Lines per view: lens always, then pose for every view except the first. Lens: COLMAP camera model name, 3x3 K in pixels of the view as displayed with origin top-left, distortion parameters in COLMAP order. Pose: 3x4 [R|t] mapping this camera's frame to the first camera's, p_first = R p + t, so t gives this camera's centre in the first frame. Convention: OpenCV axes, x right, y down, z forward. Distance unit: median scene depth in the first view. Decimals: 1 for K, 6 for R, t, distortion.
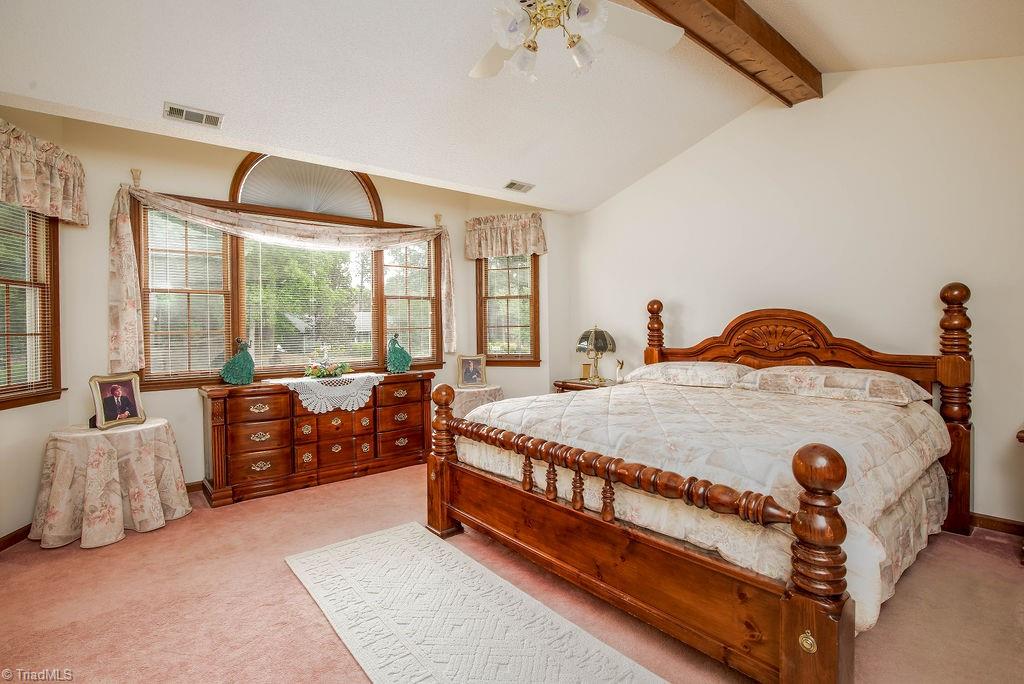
lens RADIAL K [[488.7, 0, 510.1], [0, 488.7, 328.3], [0, 0, 1]] dist [-0.004056, -0.001235]
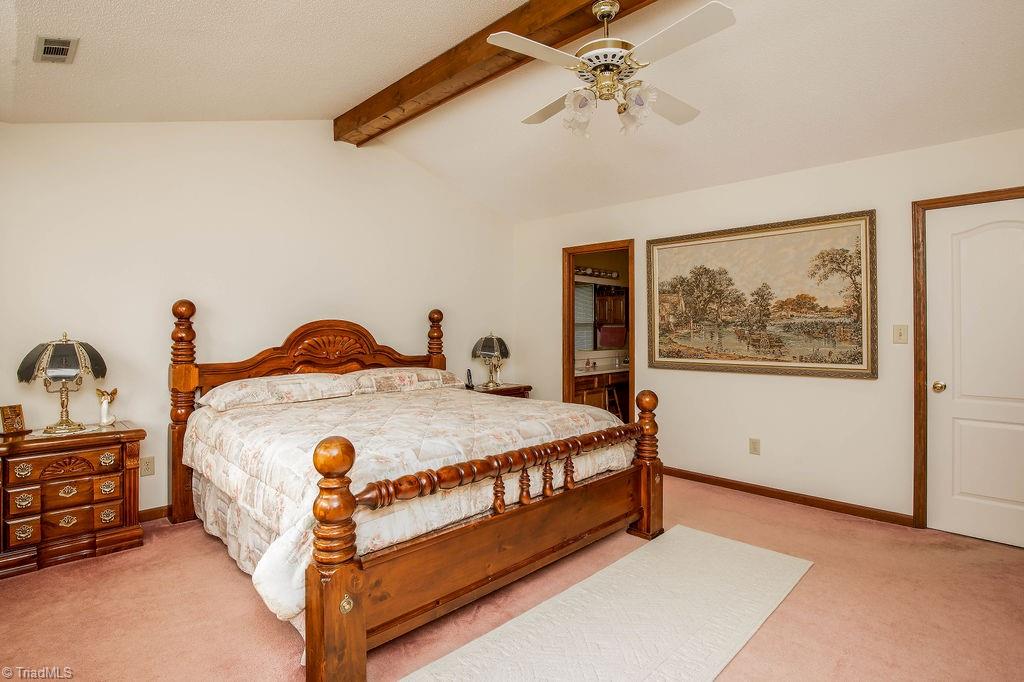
lens RADIAL K [[509.6, 0, 512.0], [0, 509.6, 341.0], [0, 0, 1]] dist [-0.069426, -0.000323]
pose [[-0.103943, -0.003090, 0.994578, -0.758051], [0.005737, 0.999977, 0.003707, 0.006201], [-0.994567, 0.006091, -0.103922, 0.899606]]
